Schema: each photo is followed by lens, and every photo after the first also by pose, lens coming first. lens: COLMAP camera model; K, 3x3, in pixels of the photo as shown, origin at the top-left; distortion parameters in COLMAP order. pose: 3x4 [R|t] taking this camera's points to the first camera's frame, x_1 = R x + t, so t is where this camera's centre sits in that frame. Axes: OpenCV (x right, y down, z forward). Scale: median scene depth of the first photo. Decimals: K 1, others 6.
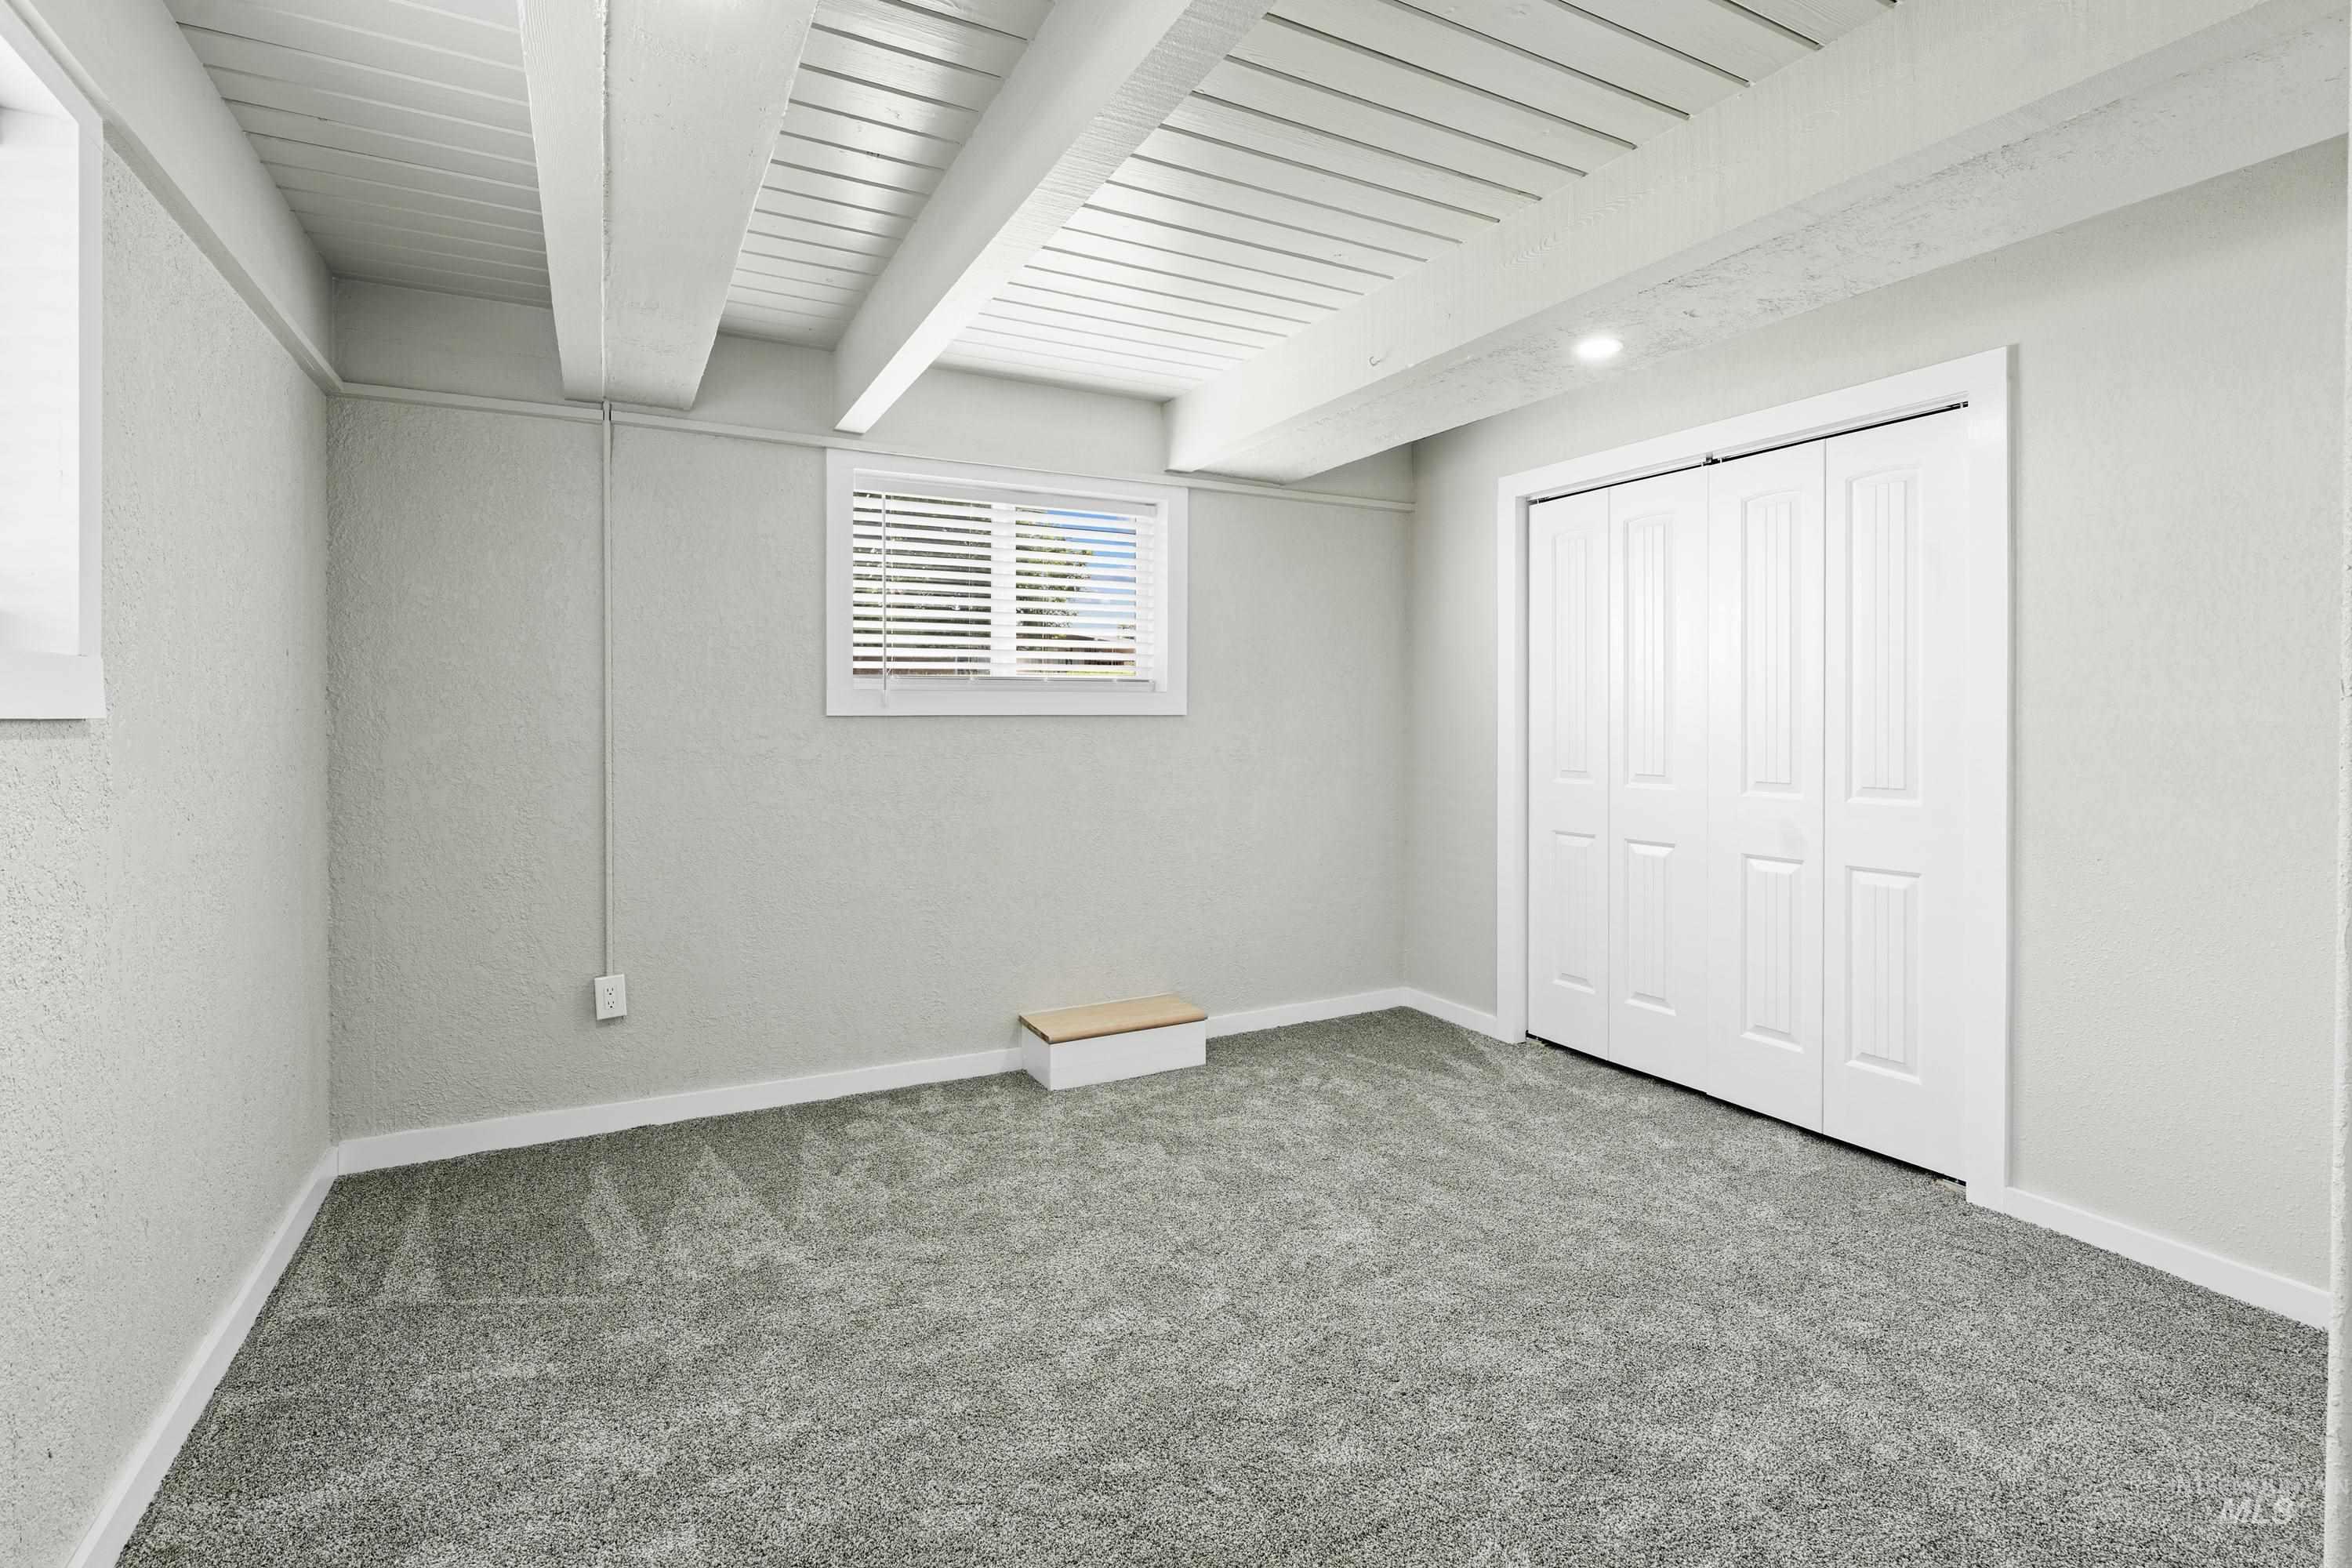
lens RADIAL K [[1089.5, 0, 1177.0], [0, 1089.5, 704.5], [0, 0, 1]] dist [-0.009393, 0.001419]
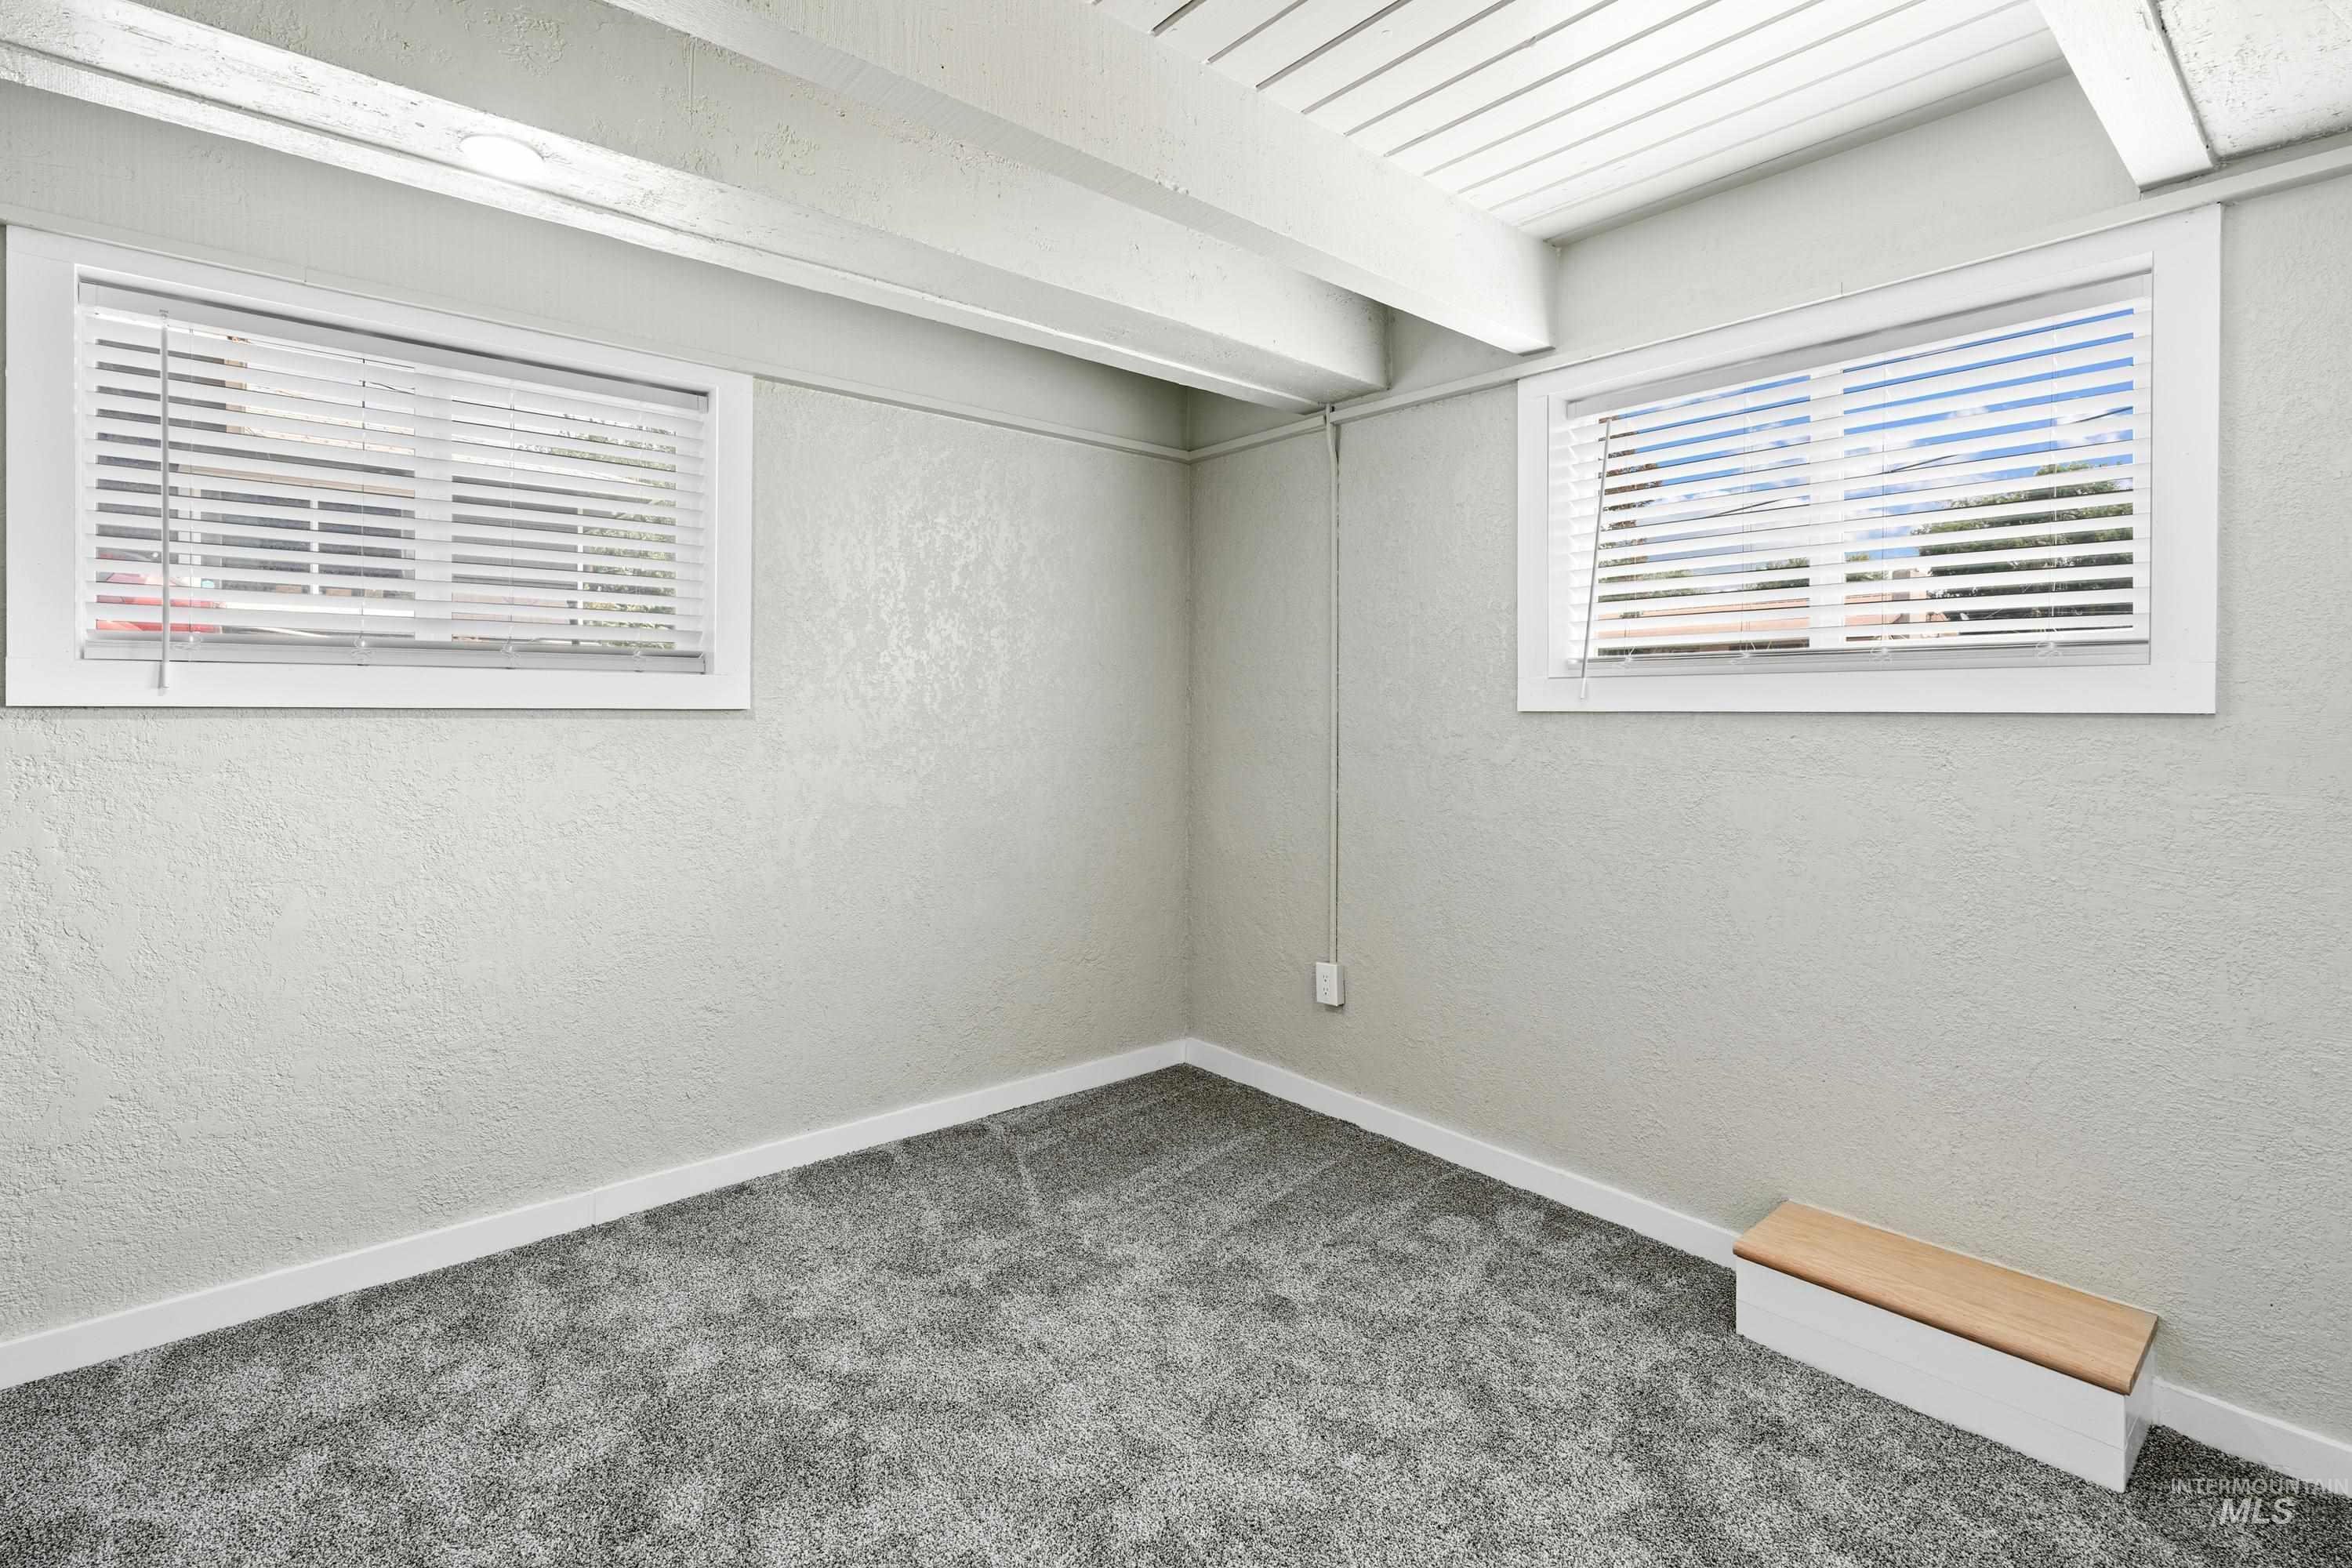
lens RADIAL K [[1077.0, 0, 1181.9], [0, 1077.0, 717.2], [0, 0, 1]] dist [-0.012215, 0.000009]
pose [[0.230973, 0.004405, -0.972950, 0.435558], [-0.000284, 0.999990, 0.004460, 0.011970], [0.972960, -0.000754, 0.230972, 0.629583]]
